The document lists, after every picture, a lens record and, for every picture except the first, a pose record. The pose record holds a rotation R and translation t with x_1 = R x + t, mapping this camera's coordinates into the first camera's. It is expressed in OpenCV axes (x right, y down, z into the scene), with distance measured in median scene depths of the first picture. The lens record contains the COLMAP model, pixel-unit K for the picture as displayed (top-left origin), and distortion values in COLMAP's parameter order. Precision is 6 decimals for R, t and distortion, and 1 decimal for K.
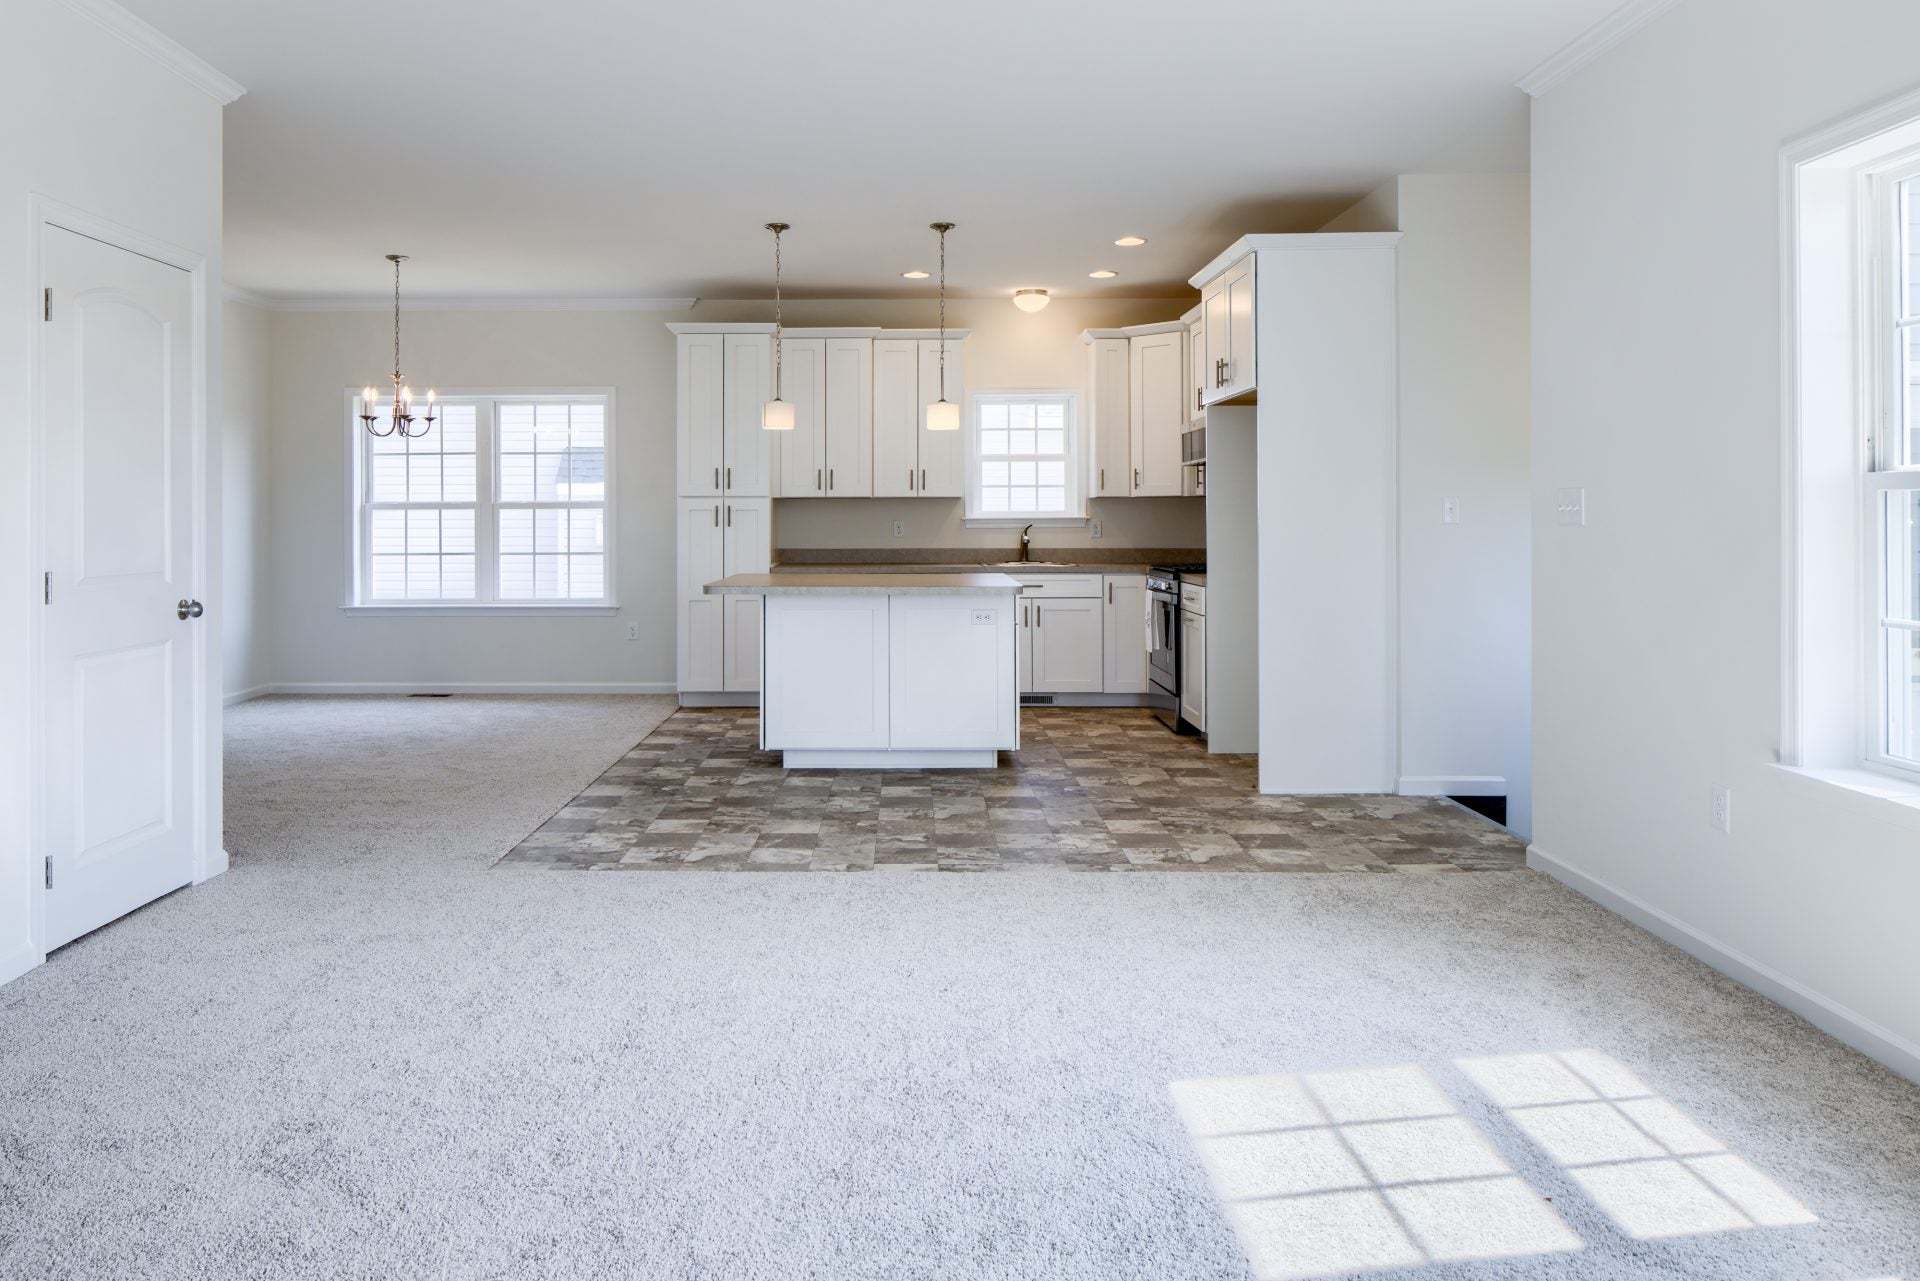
lens RADIAL K [[1293.8, 0, 931.5], [0, 1293.8, 516.9], [0, 0, 1]] dist [-0.009566, 0.003936]
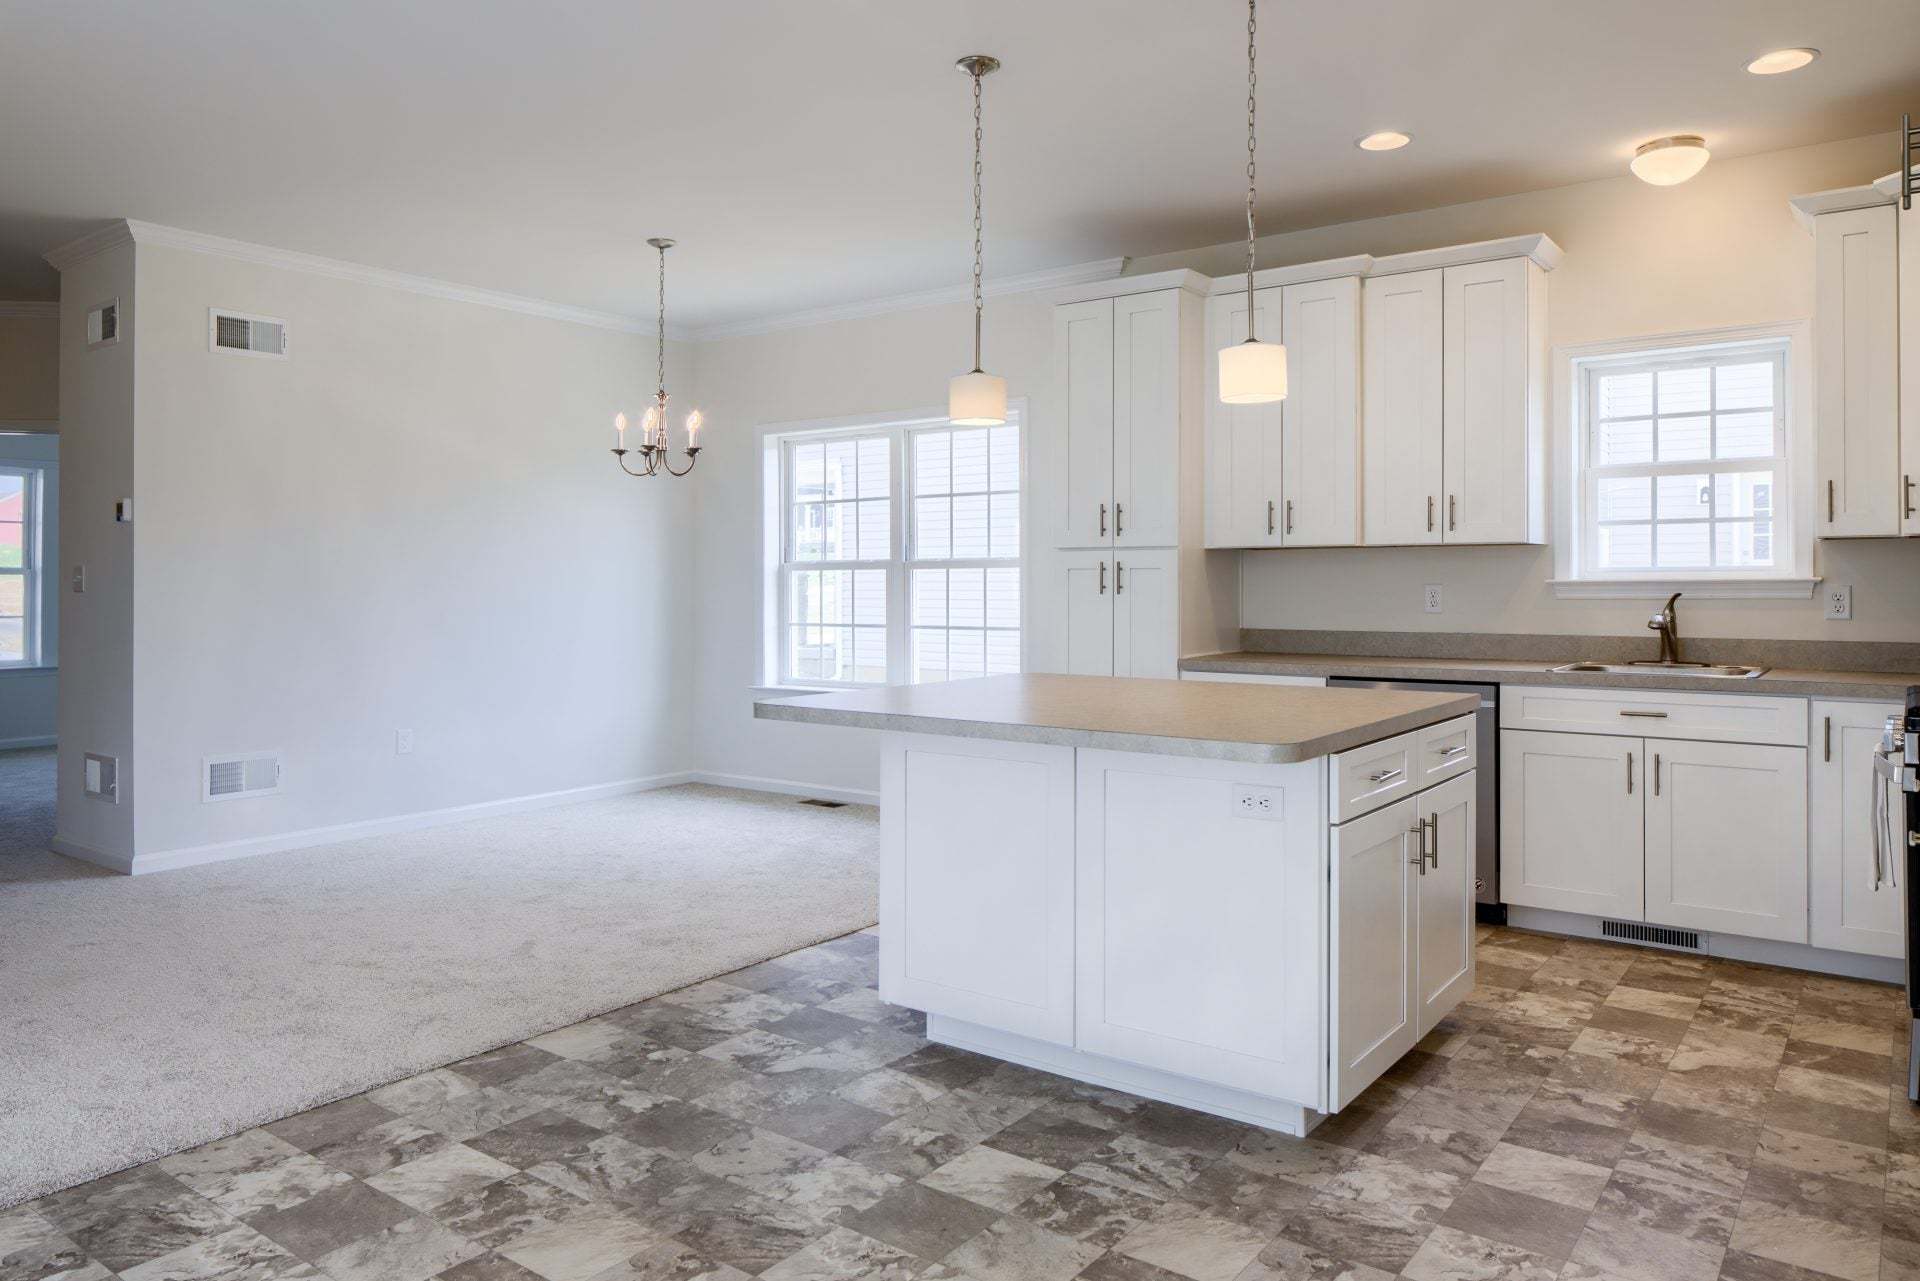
lens RADIAL K [[1293.8, 0, 990.8], [0, 1293.8, 591.3], [0, 0, 1]] dist [-0.009566, 0.003936]
pose [[0.795977, 0.005547, -0.605302, 0.170696], [0.003652, 0.999896, 0.013966, -0.003142], [0.605316, -0.013327, 0.795873, 0.414022]]
